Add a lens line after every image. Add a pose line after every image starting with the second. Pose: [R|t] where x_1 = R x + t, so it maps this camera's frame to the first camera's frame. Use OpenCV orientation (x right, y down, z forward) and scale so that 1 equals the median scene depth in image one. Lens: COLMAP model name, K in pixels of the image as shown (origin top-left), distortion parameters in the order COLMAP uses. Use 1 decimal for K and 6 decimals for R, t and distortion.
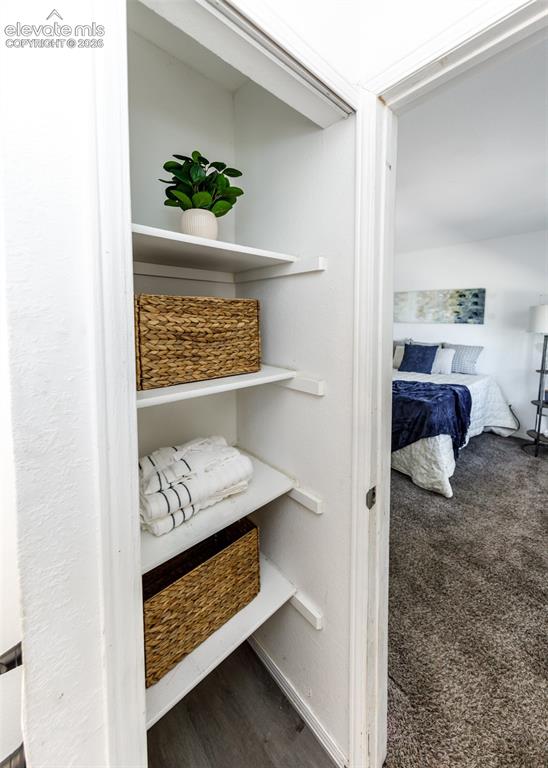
lens RADIAL K [[298.8, 0, 275.7], [0, 298.8, 371.9], [0, 0, 1]] dist [-0.001983, -0.000379]
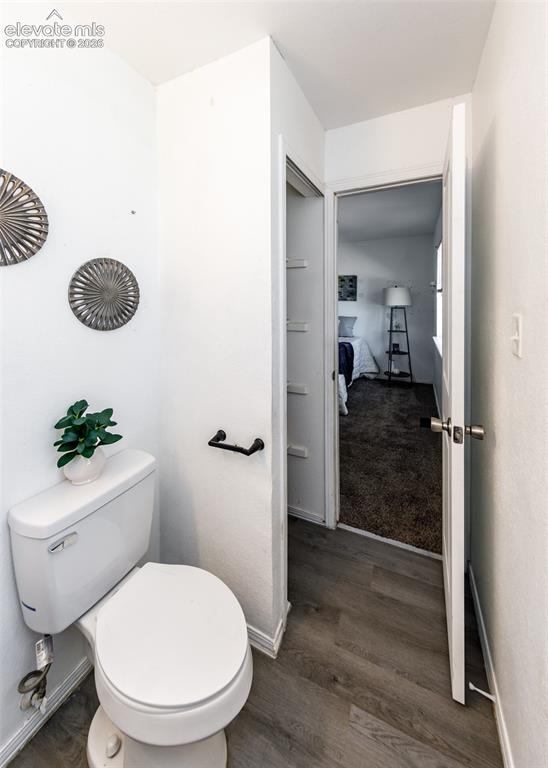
lens RADIAL K [[298.8, 0, 275.7], [0, 298.8, 371.9], [0, 0, 1]] dist [-0.001983, -0.000379]
pose [[0.930379, -0.088363, 0.355790, -0.221710], [0.067860, 0.995255, 0.069726, 0.057441], [-0.360263, -0.040727, 0.931961, -0.227367]]
